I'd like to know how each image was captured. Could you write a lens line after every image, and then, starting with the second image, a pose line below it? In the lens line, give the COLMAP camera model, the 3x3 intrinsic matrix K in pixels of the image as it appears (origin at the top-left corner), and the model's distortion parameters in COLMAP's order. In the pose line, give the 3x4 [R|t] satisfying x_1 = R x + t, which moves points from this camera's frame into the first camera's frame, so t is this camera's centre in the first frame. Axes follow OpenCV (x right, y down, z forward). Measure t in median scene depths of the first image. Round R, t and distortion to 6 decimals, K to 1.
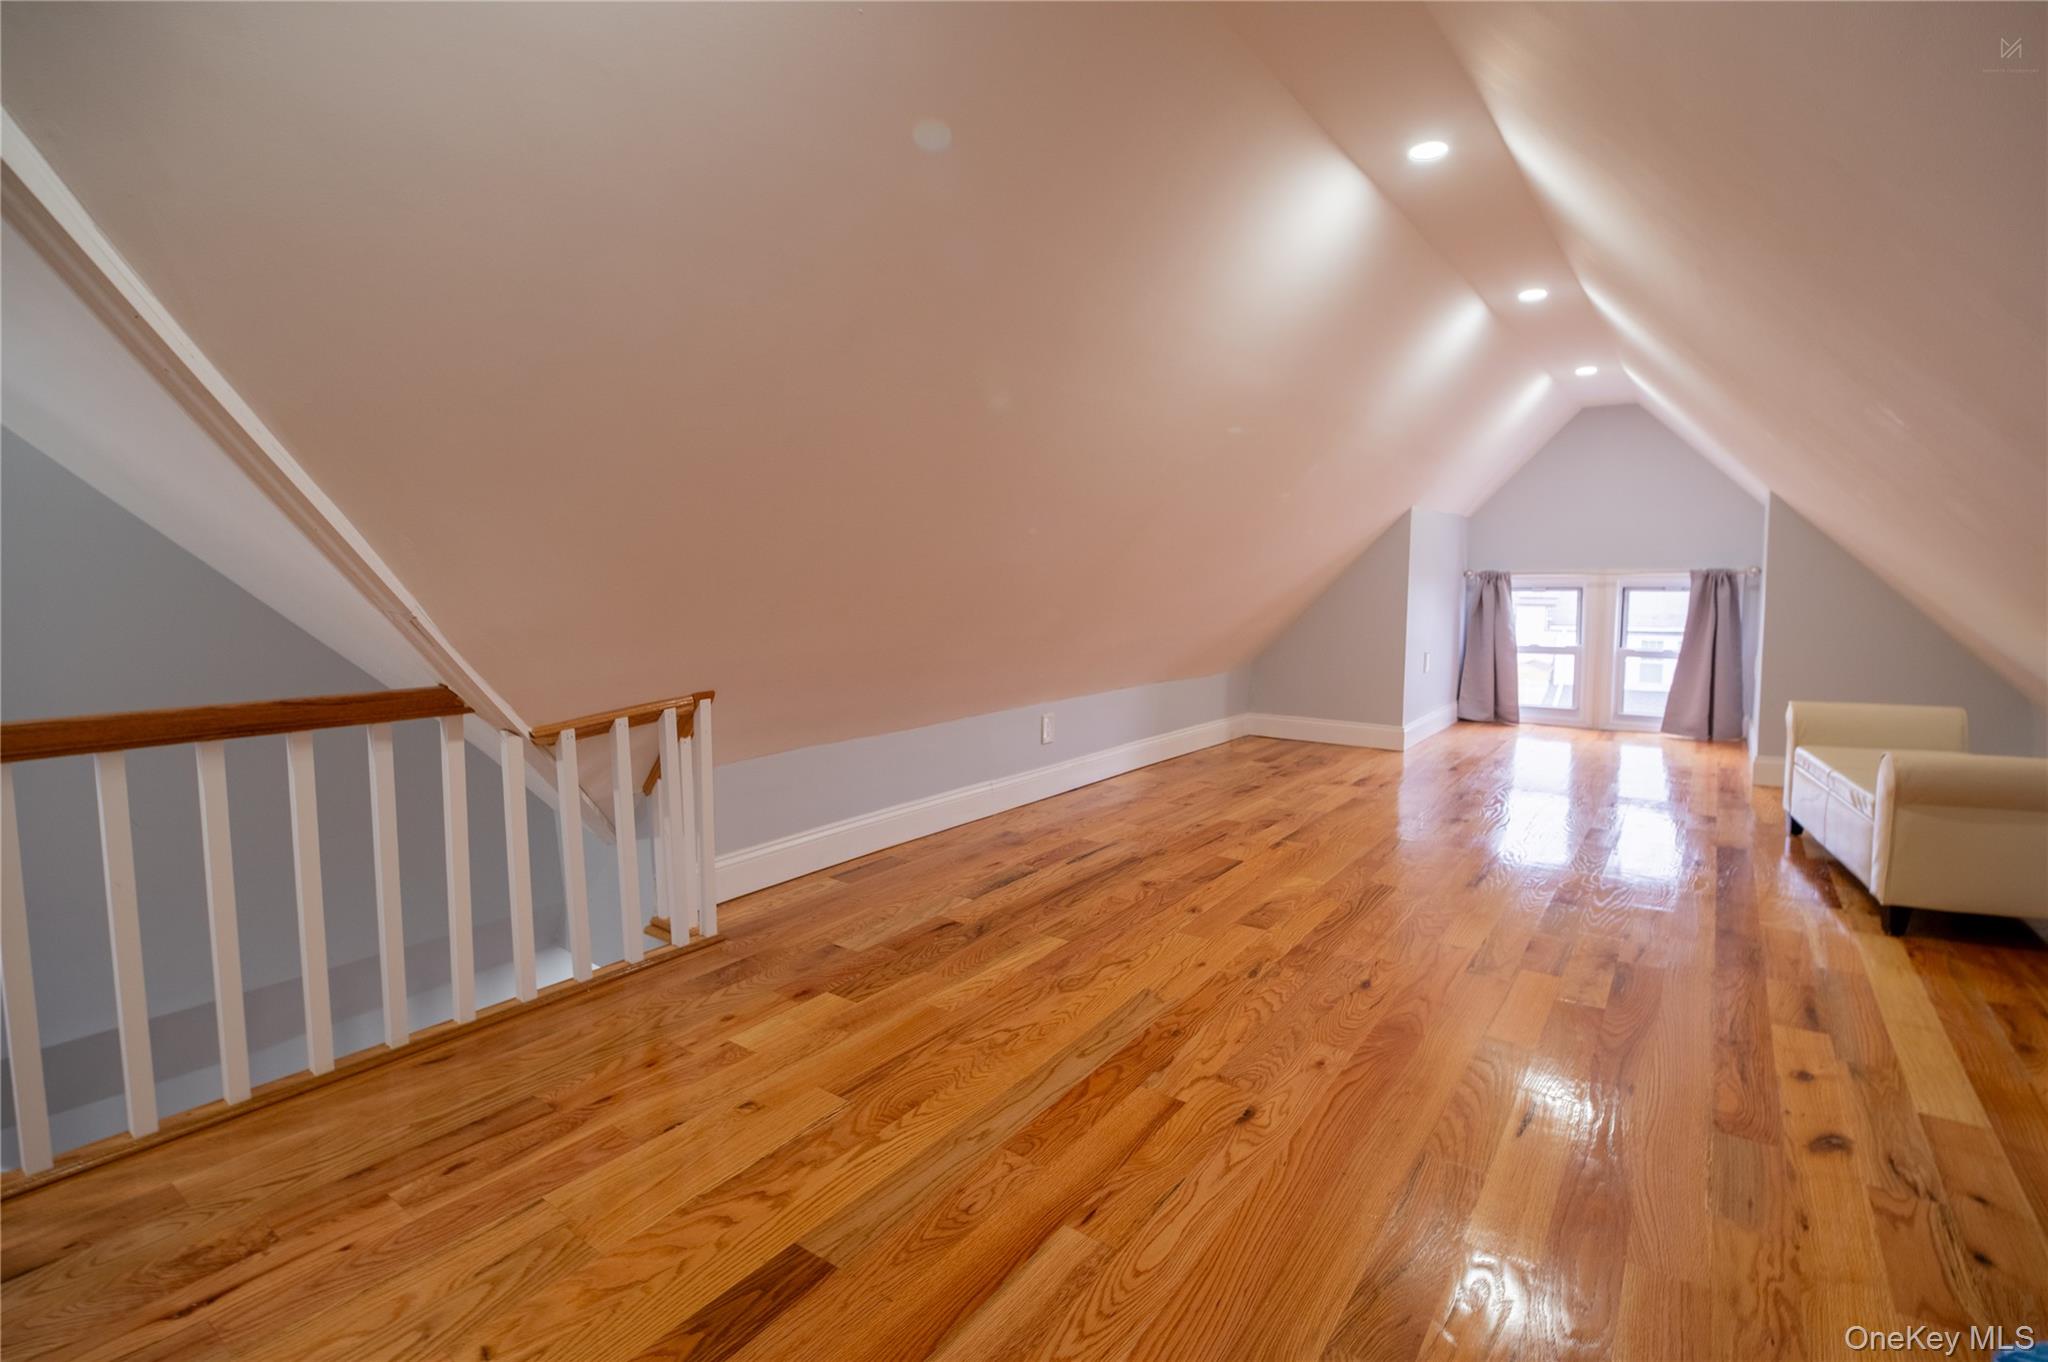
lens RADIAL K [[940.9, 0, 1082.9], [0, 940.9, 651.2], [0, 0, 1]] dist [-0.008927, -0.002023]
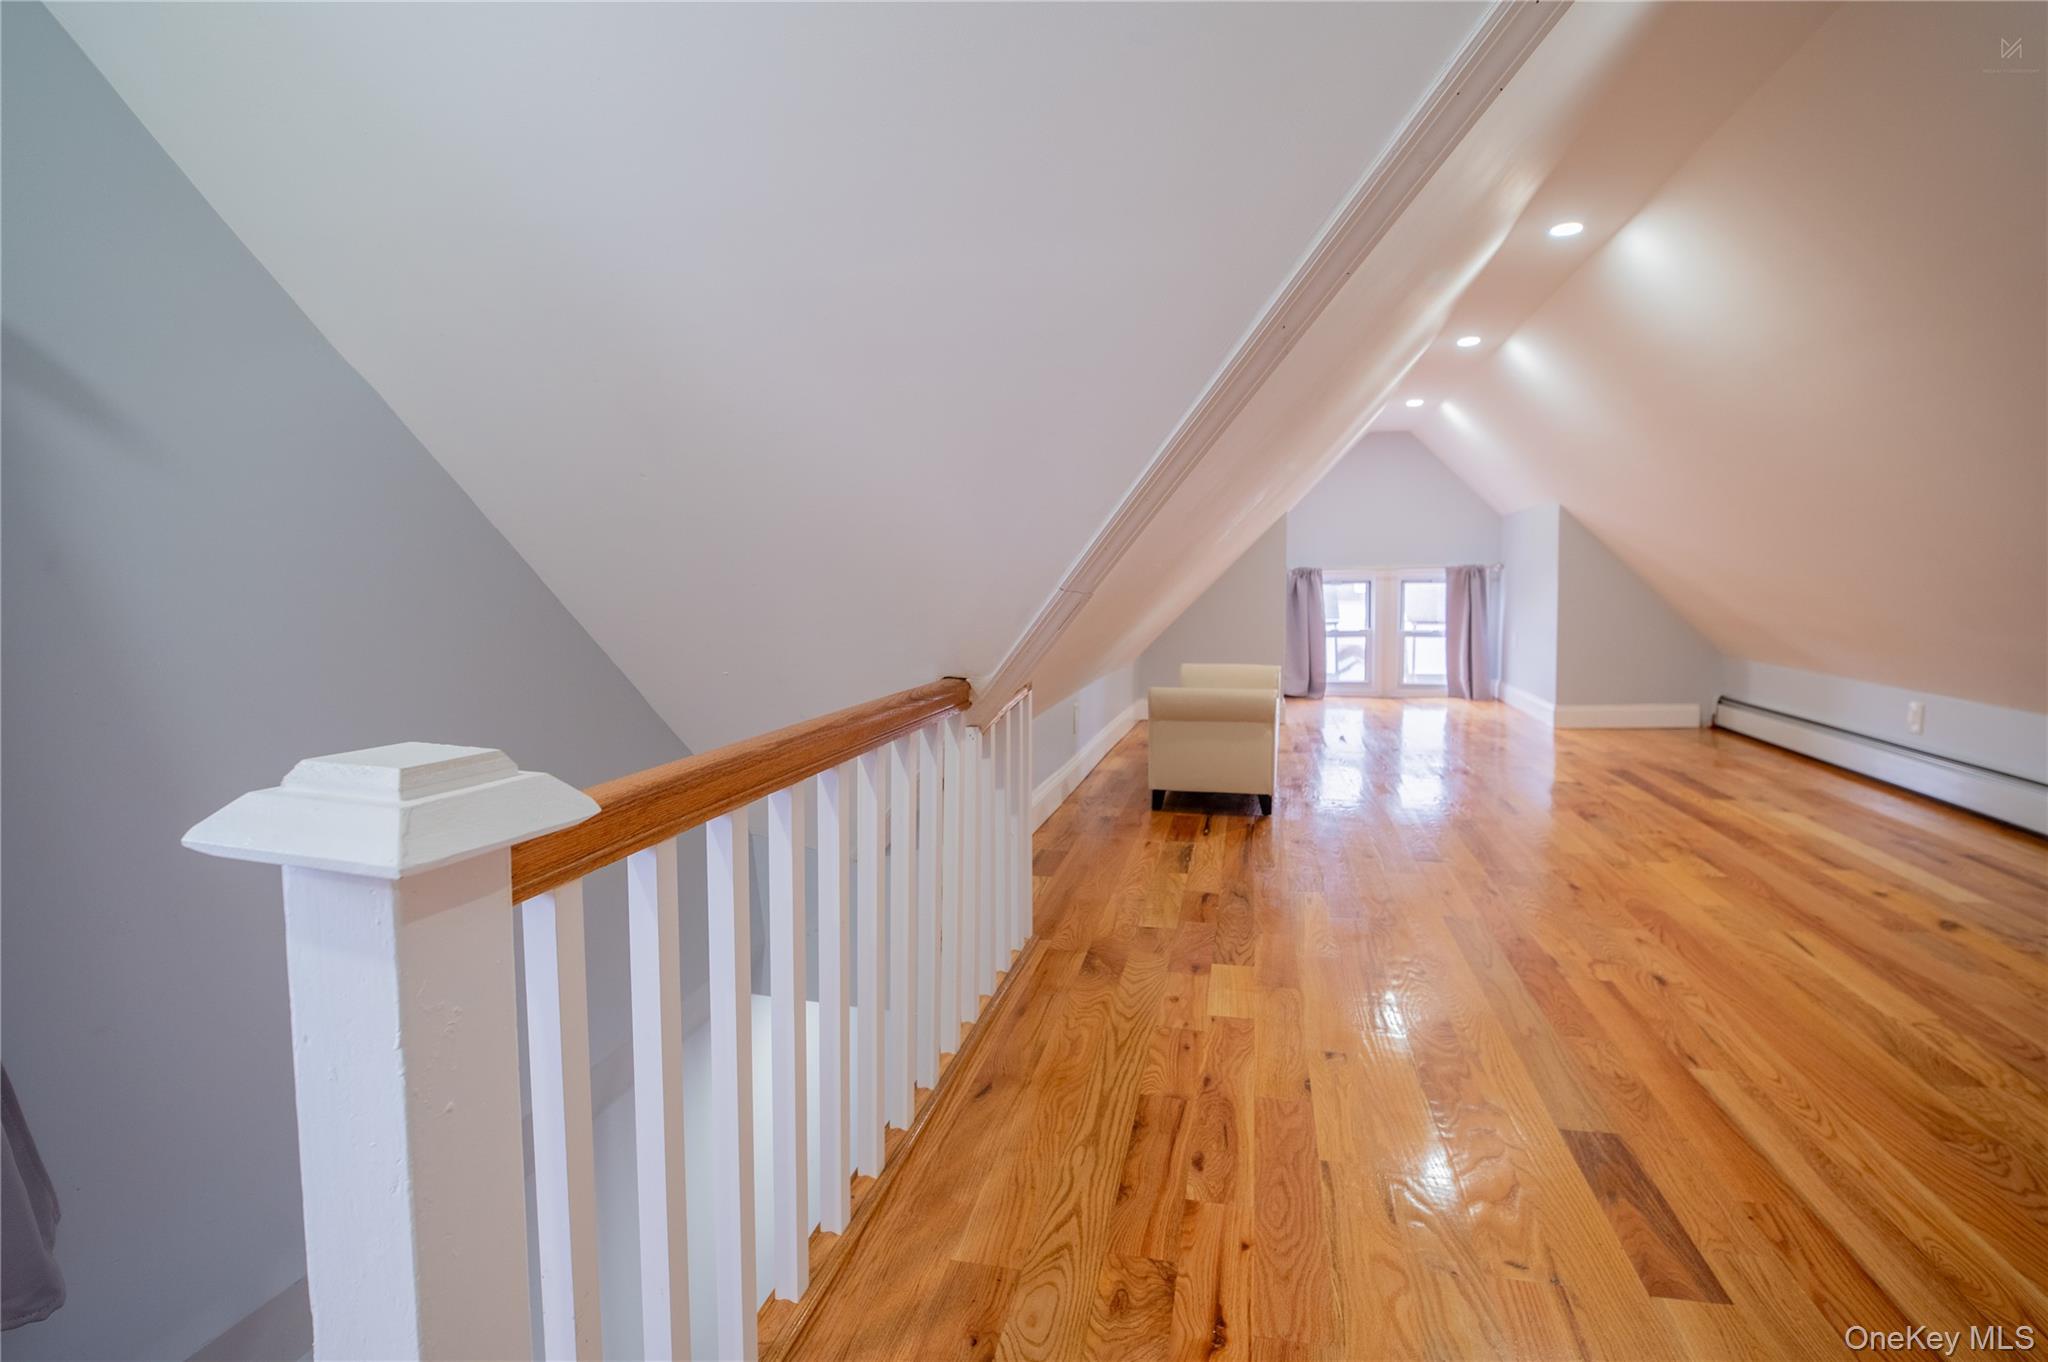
lens RADIAL K [[940.9, 0, 1081.2], [0, 940.9, 637.9], [0, 0, 1]] dist [-0.008927, -0.002023]
pose [[0.917824, -0.029652, 0.395878, -0.665207], [0.036163, 0.999305, -0.008991, 0.007085], [-0.395337, 0.022569, 0.918259, 0.081280]]
